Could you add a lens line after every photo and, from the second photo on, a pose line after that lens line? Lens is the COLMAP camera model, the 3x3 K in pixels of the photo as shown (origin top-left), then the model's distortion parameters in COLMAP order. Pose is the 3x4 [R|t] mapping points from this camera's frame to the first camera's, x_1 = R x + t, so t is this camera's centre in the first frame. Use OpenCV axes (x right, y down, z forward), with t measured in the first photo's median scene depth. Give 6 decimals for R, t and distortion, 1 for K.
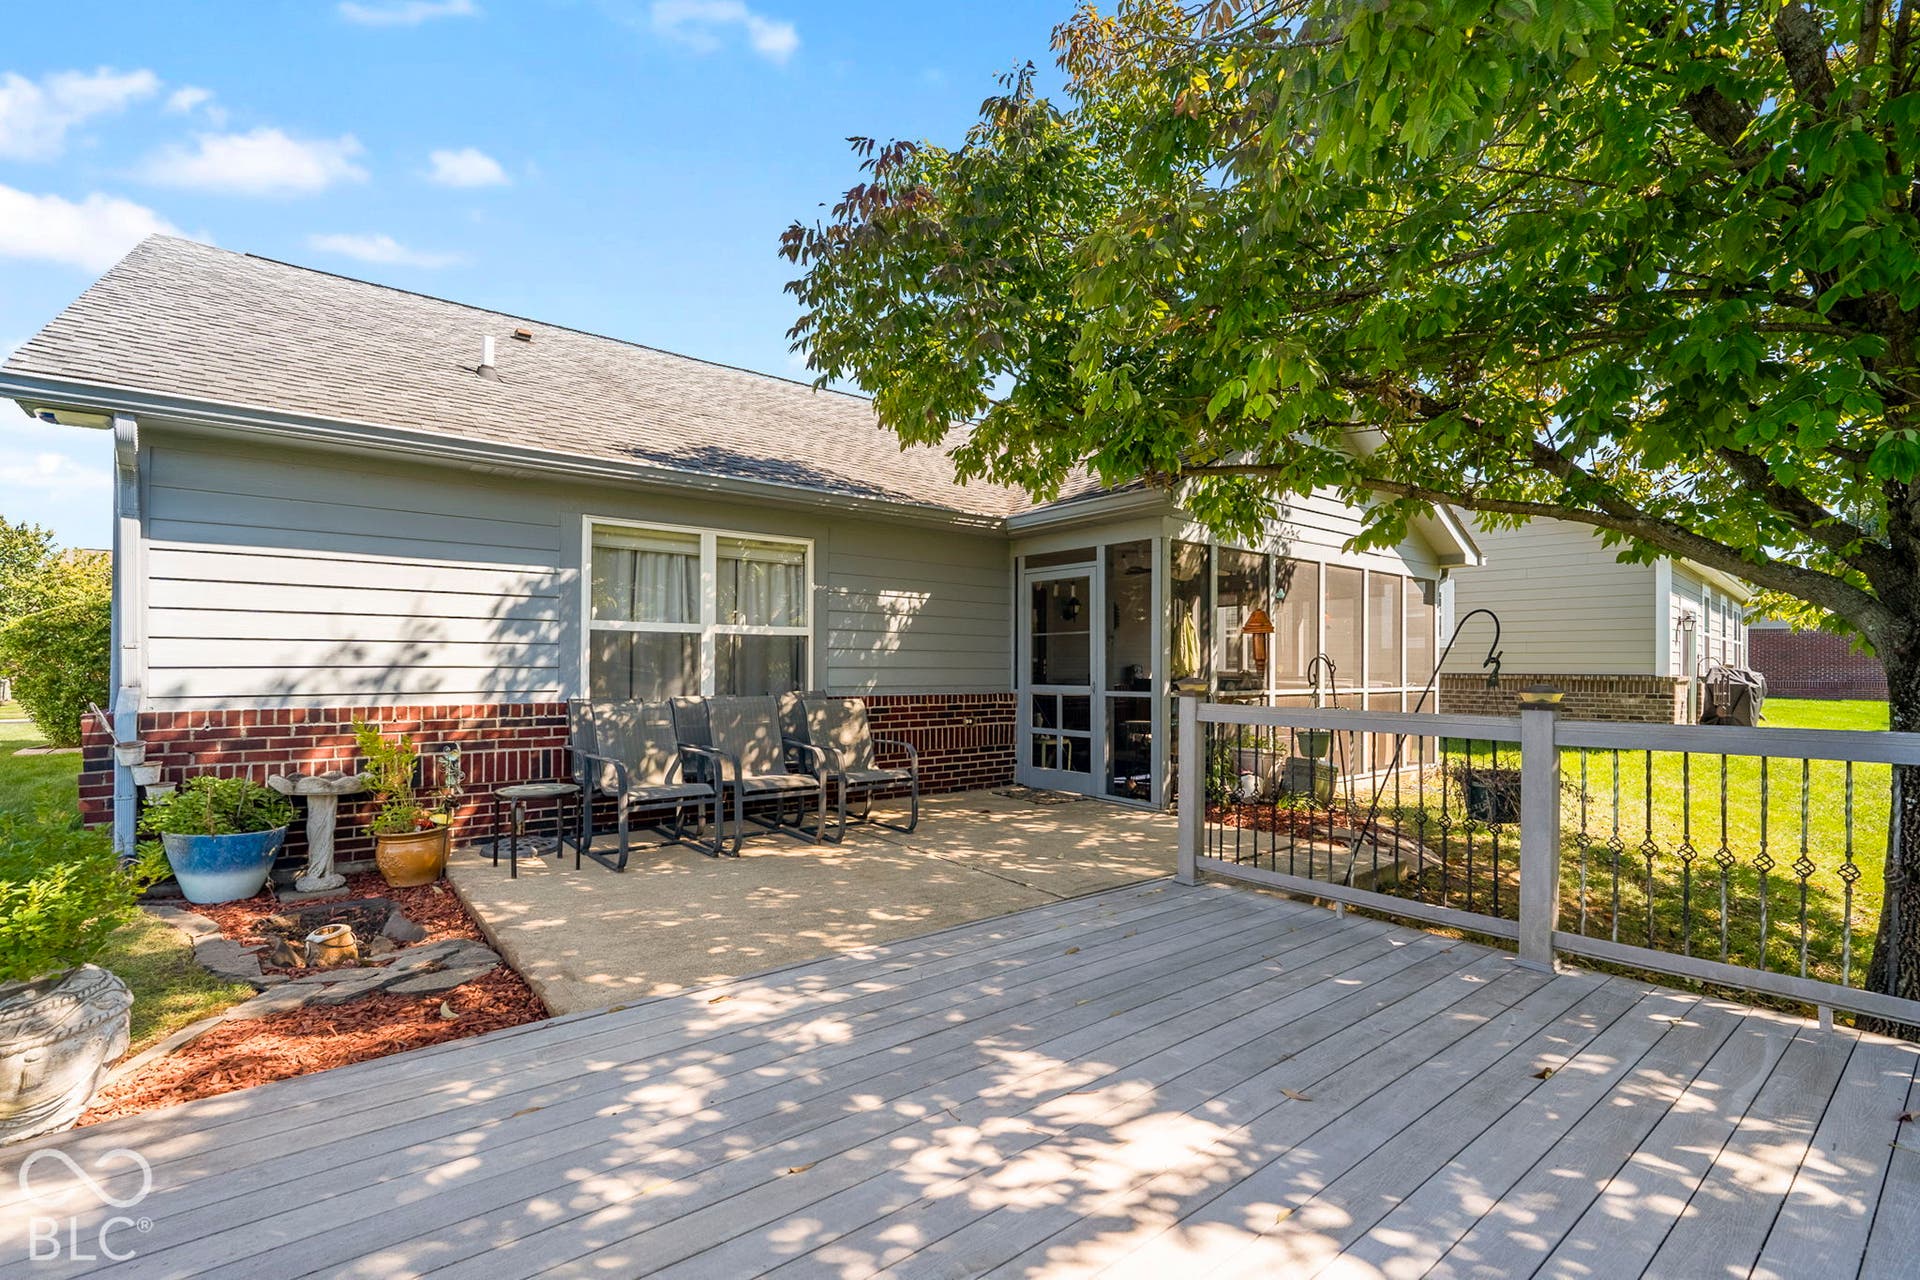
lens RADIAL K [[758.5, 0, 960.0], [0, 758.5, 640.0], [0, 0, 1]] dist [0.001044, 0.000076]
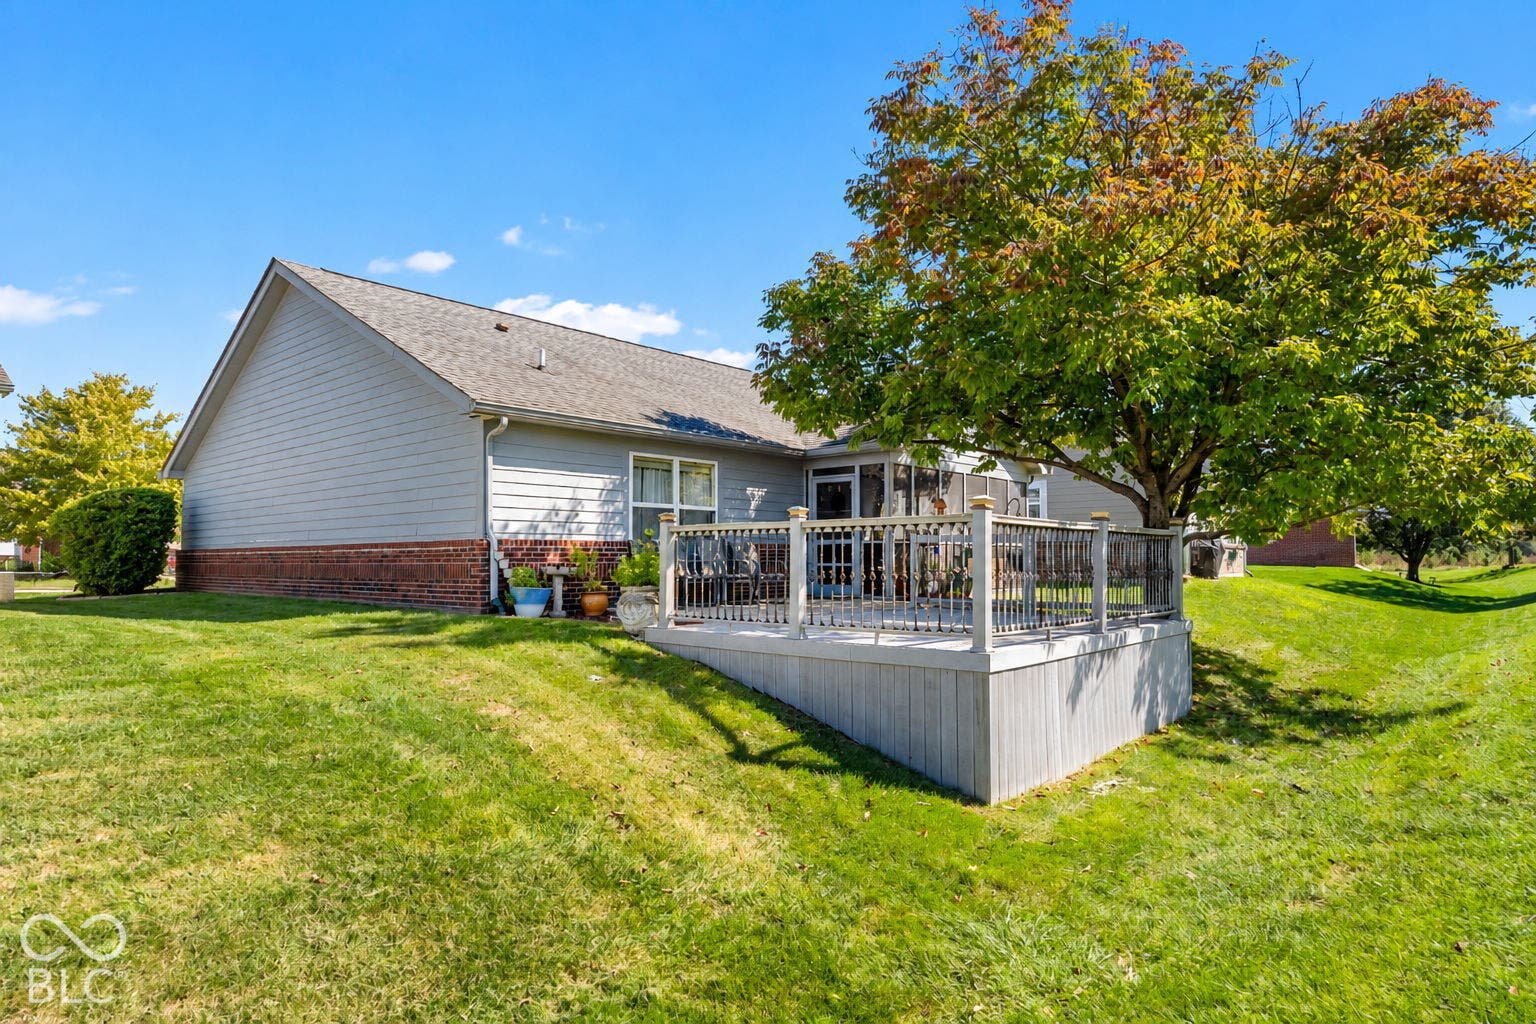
lens RADIAL K [[759.1, 0, 768.0], [0, 759.1, 512.0], [0, 0, 1]] dist [0.001009, 0.000241]
pose [[0.984524, 0.003318, 0.175218, -0.447257], [0.001331, 0.999650, -0.026405, 0.052578], [-0.175244, 0.026230, 0.984176, -1.014714]]
